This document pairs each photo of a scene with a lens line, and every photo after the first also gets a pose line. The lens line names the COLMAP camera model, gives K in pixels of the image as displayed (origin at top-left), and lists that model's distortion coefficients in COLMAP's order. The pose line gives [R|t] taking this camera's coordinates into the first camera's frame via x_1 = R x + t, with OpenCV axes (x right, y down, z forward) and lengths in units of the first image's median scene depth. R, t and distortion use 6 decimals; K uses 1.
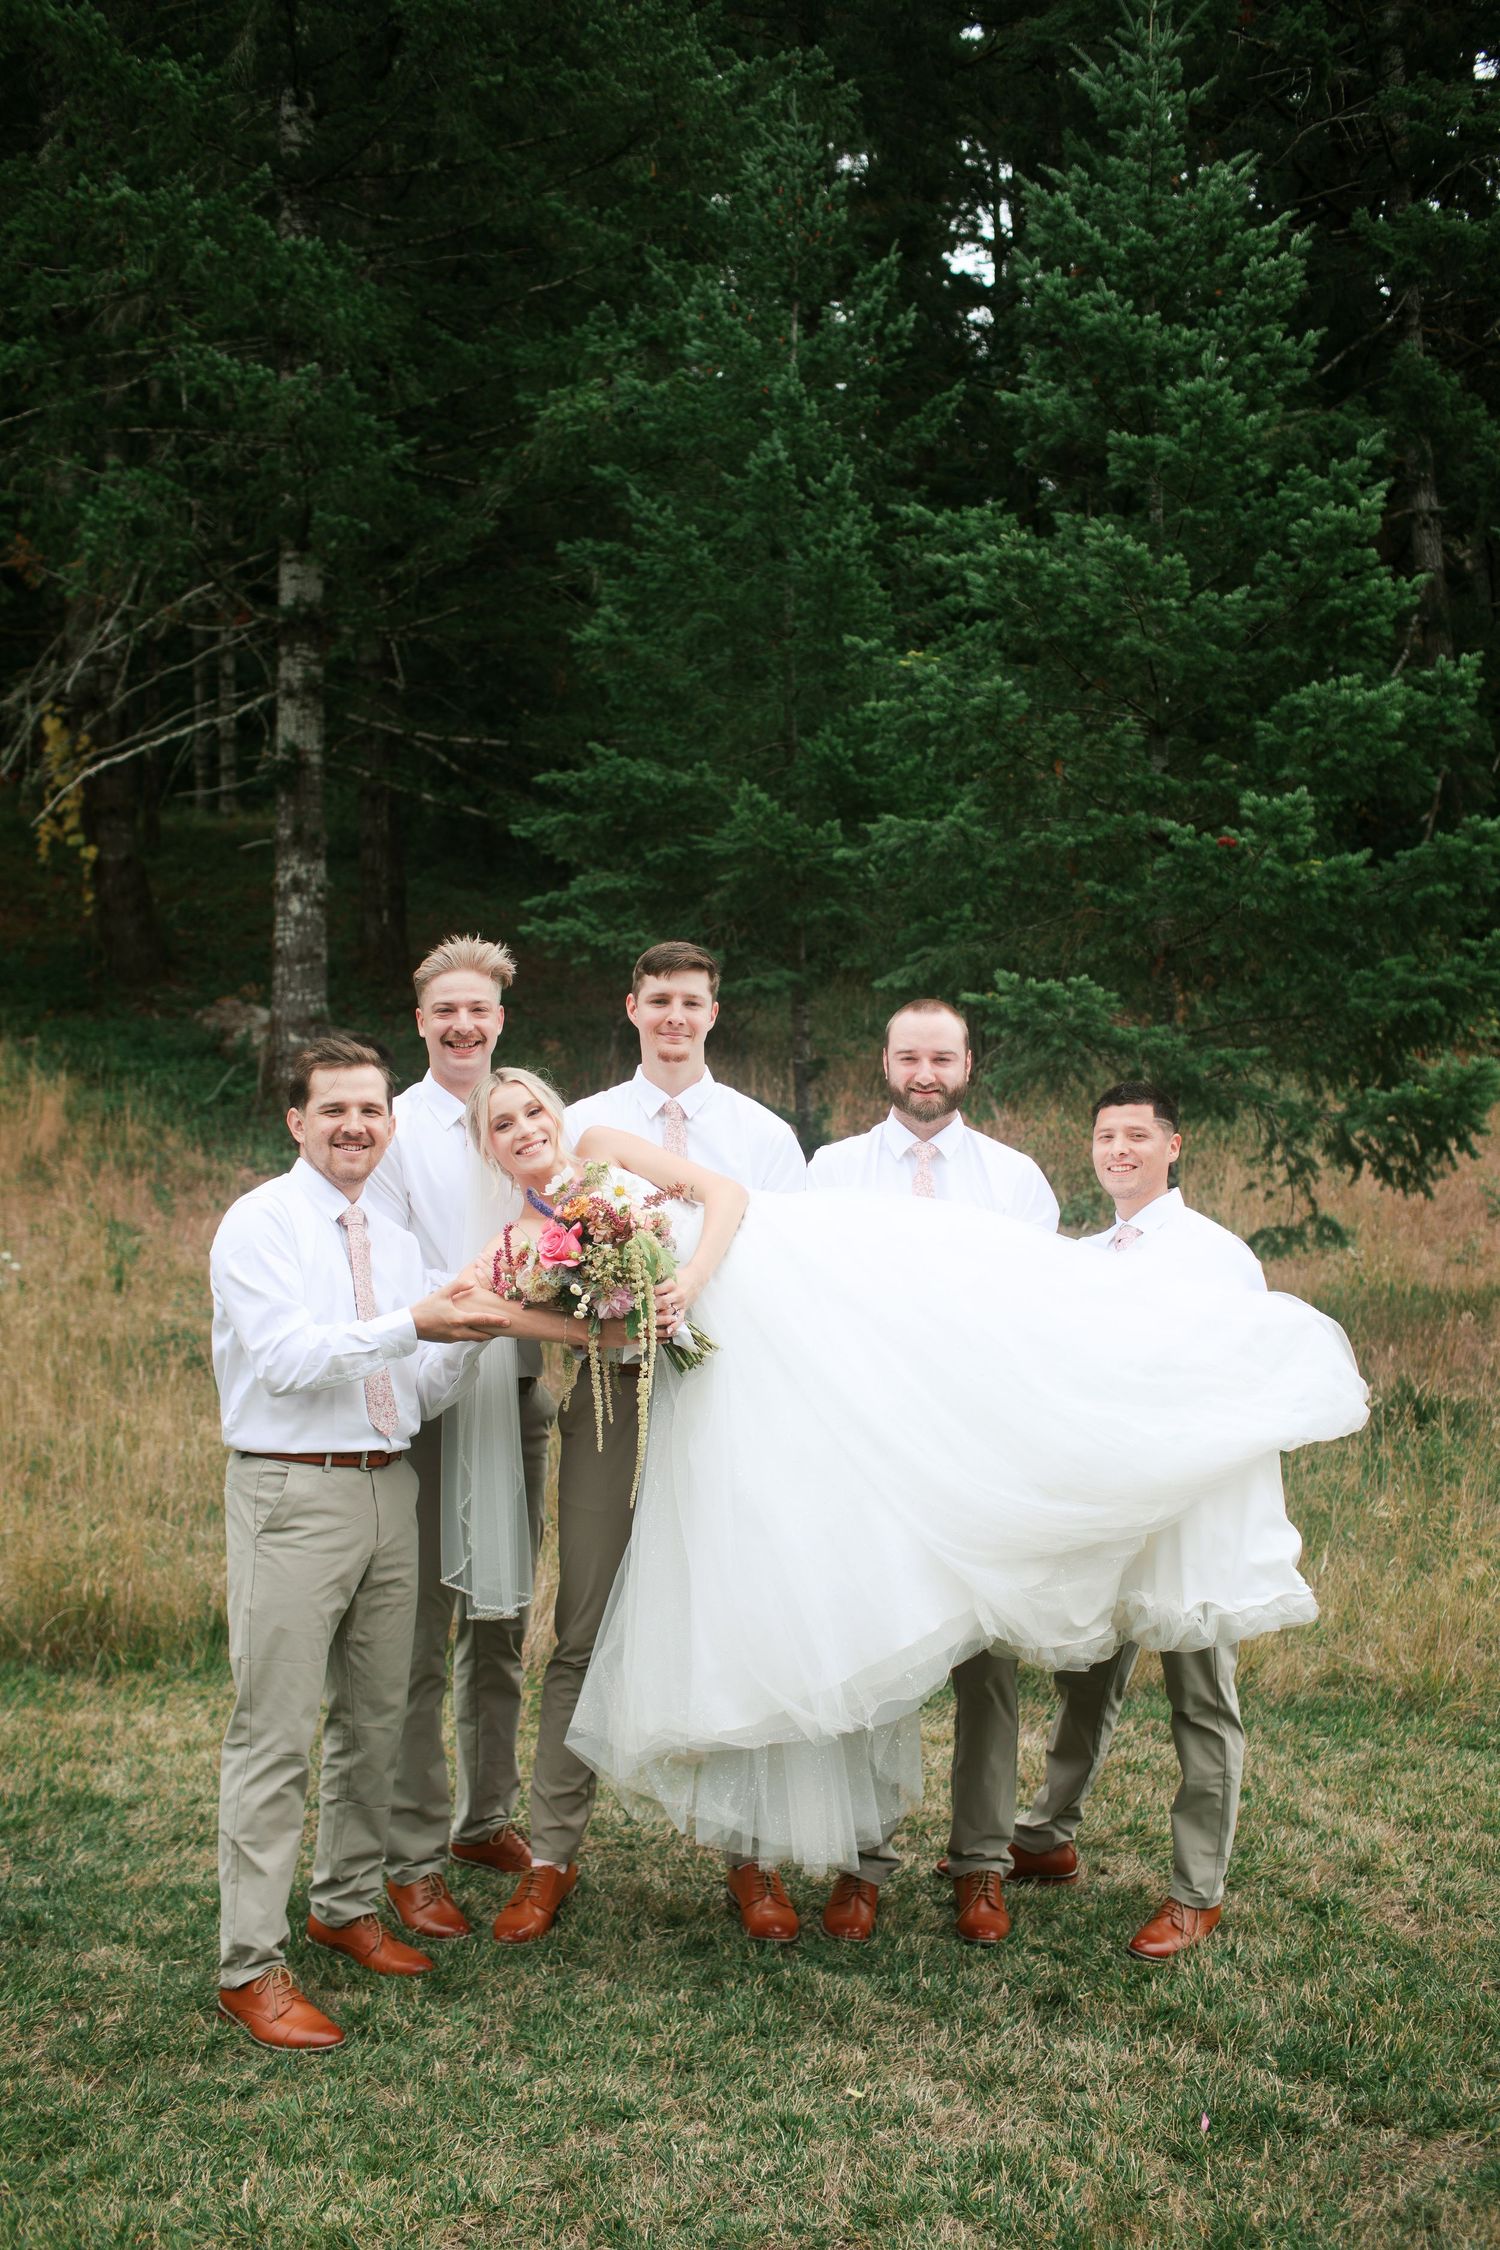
lens RADIAL K [[2178.5, 0, 762.3], [0, 2178.5, 1123.3], [0, 0, 1]] dist [-0.104315, 0.173156]
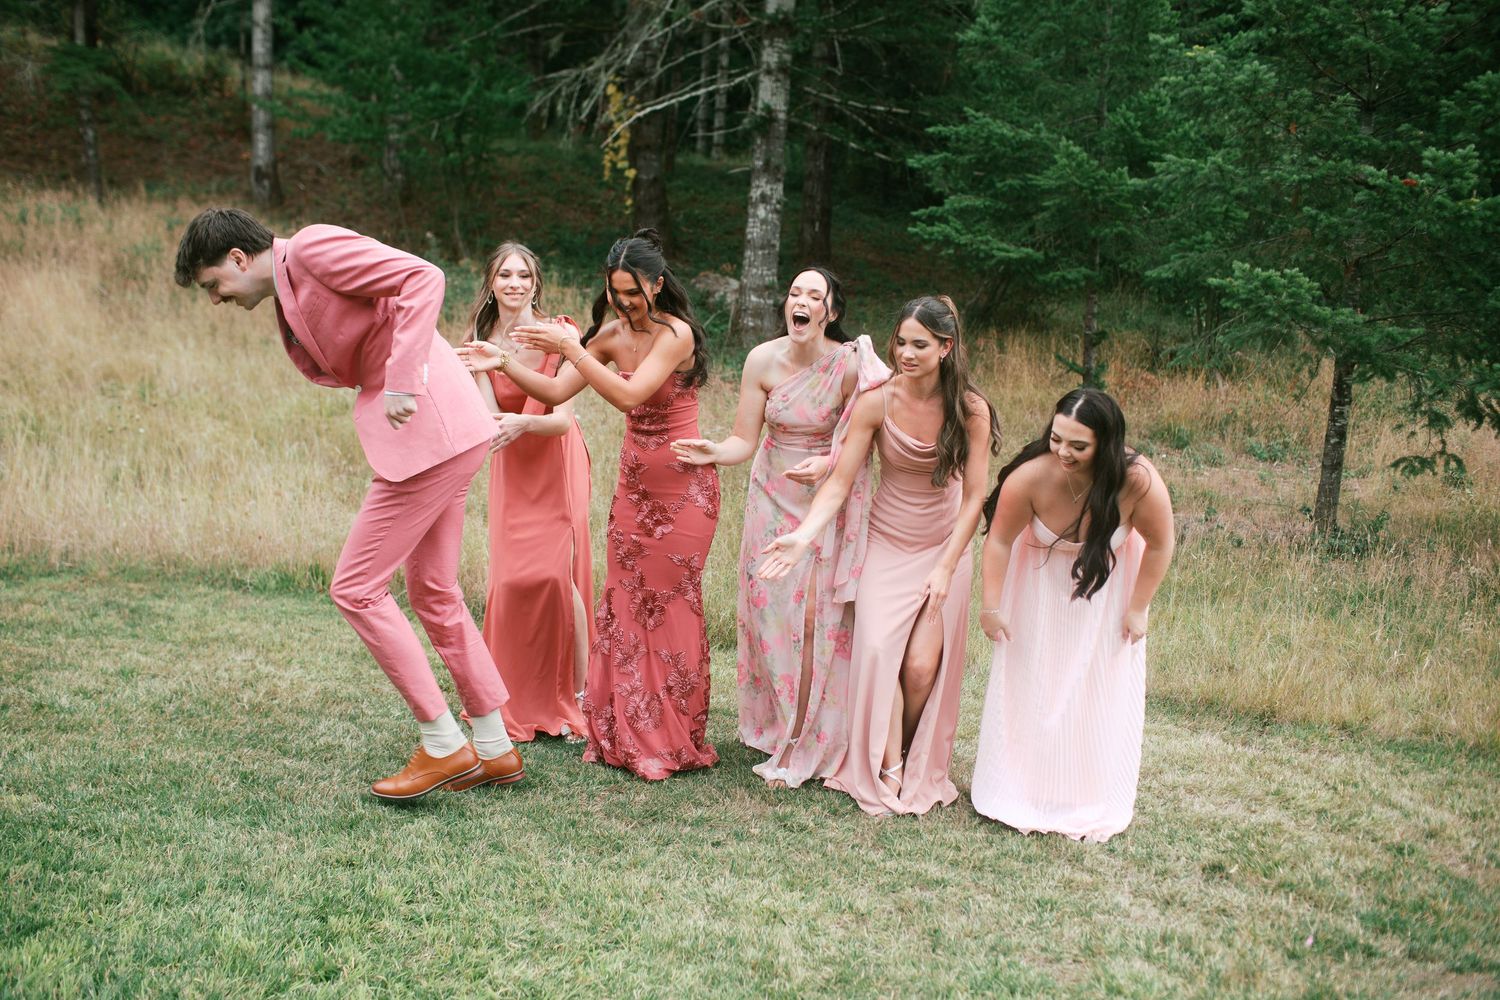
lens RADIAL K [[1452.3, 0, 744.3], [0, 1452.3, 495.0], [0, 0, 1]] dist [-0.104315, 0.173156]
pose [[0.975096, 0.095042, -0.200387, -0.006246], [-0.079767, 0.993353, 0.082989, 0.029148], [0.206942, -0.064938, 0.976196, -0.030040]]
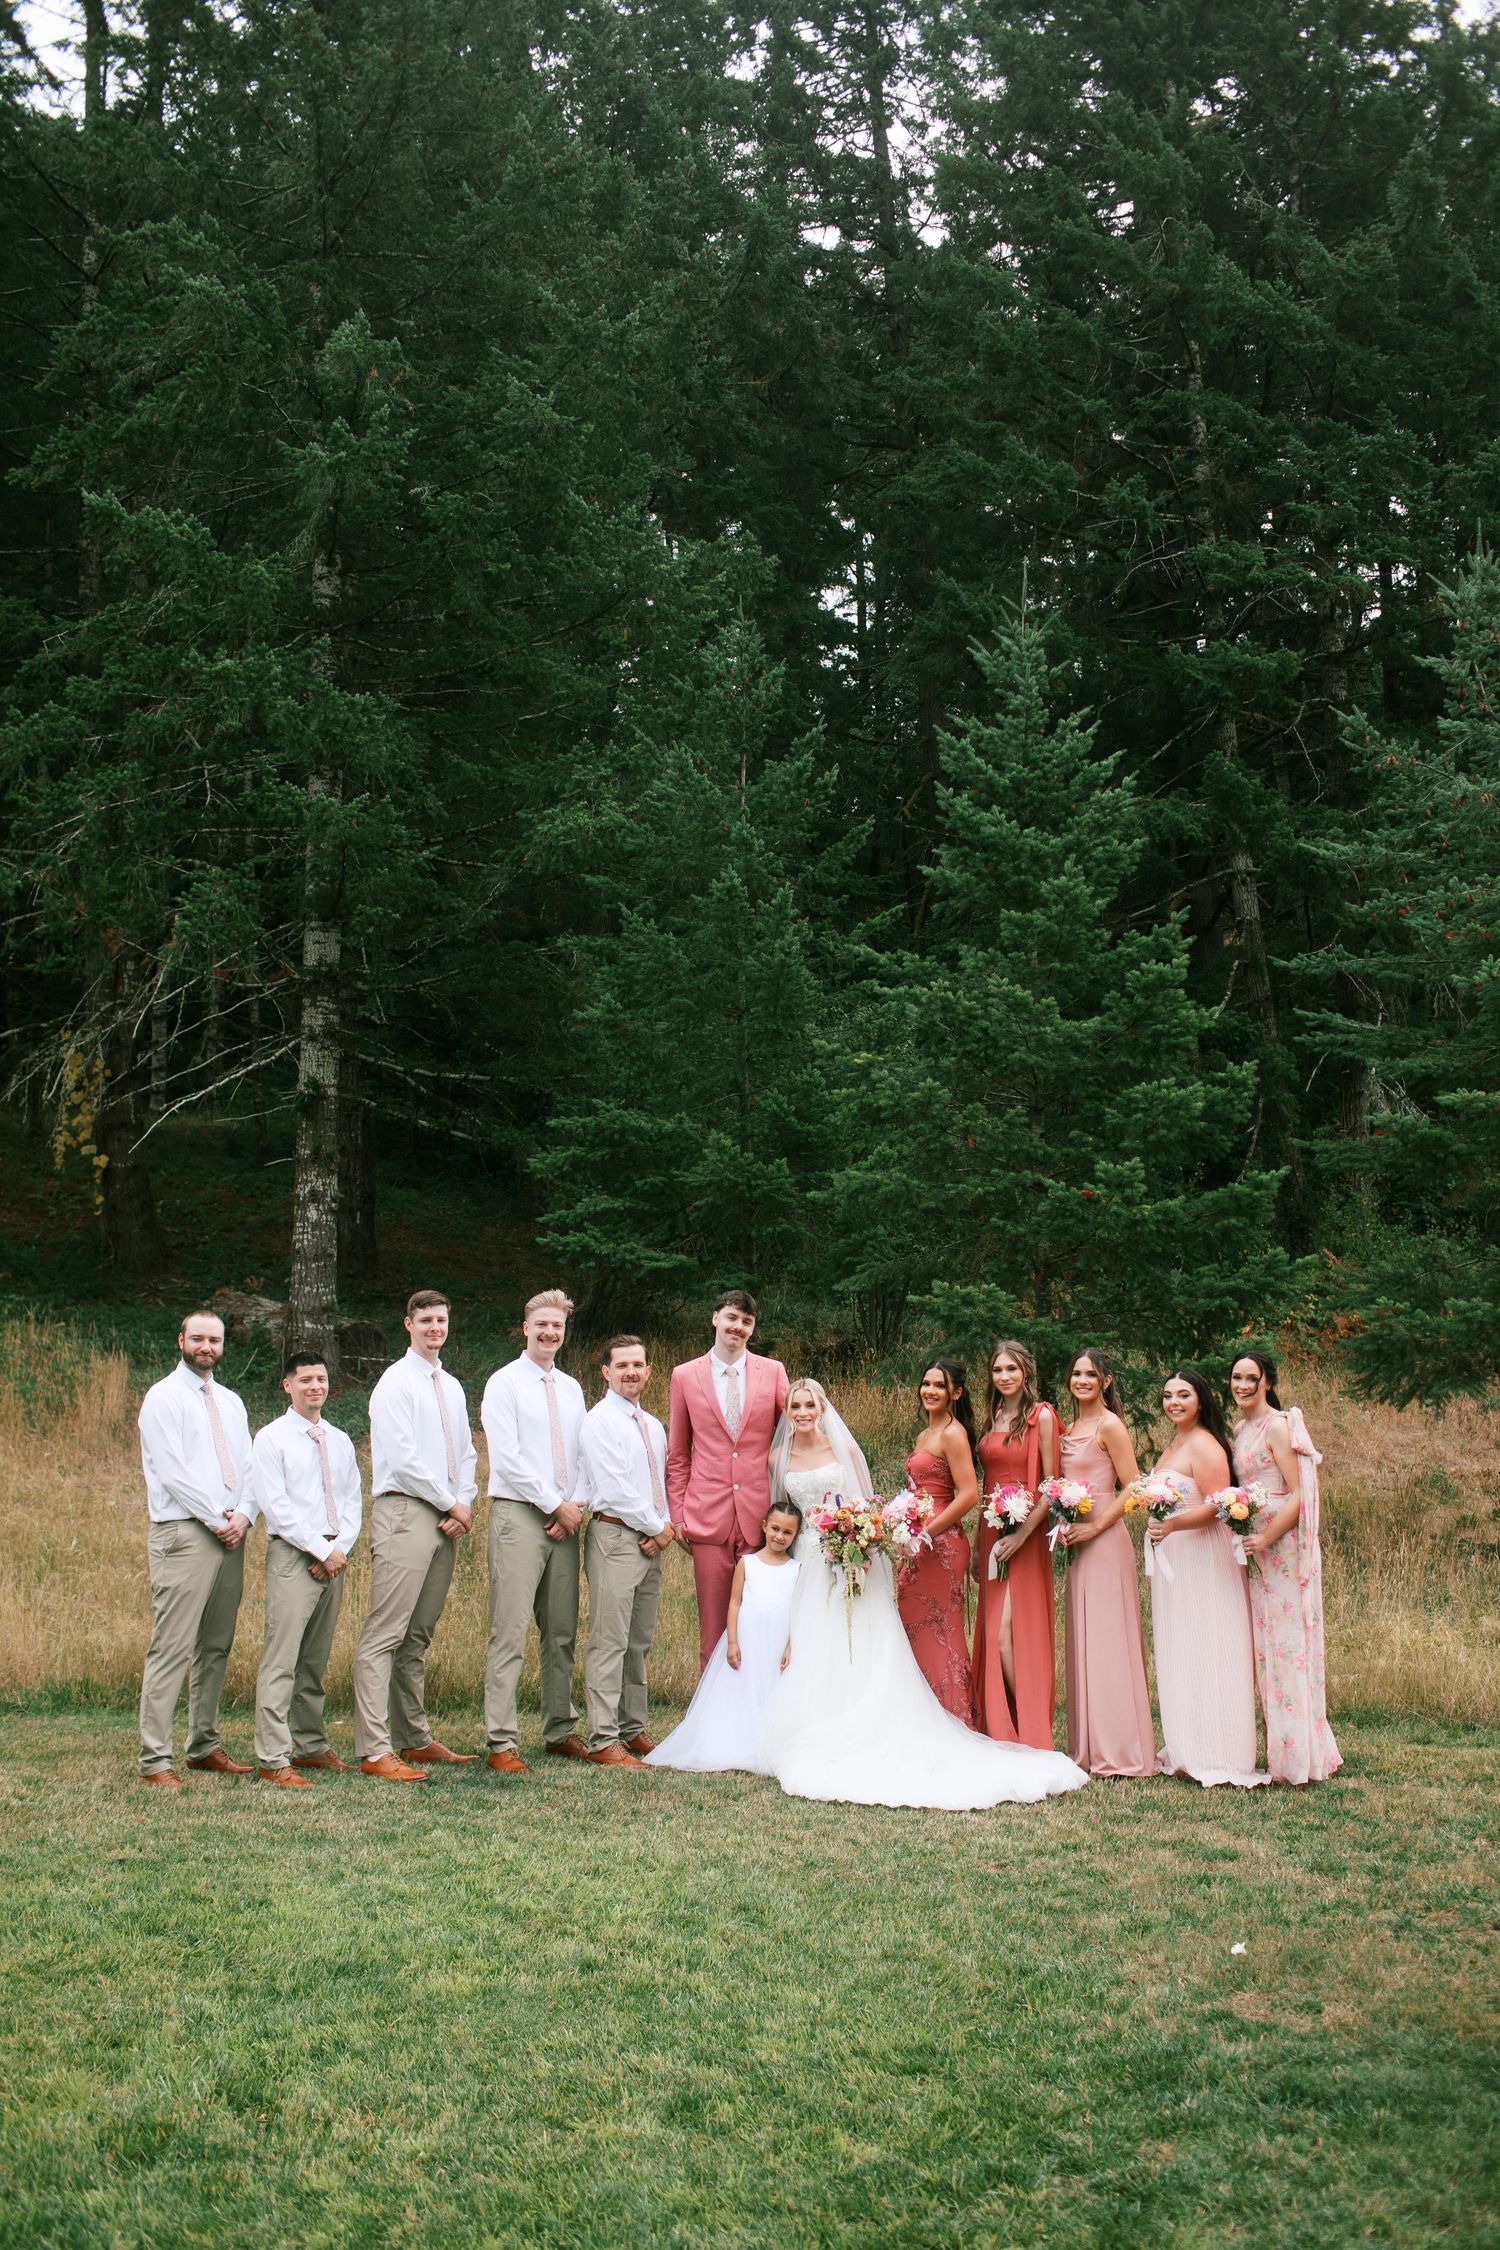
lens RADIAL K [[2178.5, 0, 762.3], [0, 2178.5, 1123.3], [0, 0, 1]] dist [-0.104315, 0.173156]
pose [[0.997794, 0.005639, 0.066145, -0.093622], [0.003038, 0.991463, -0.130352, 0.014070], [-0.066315, 0.130266, 0.989259, -0.409668]]
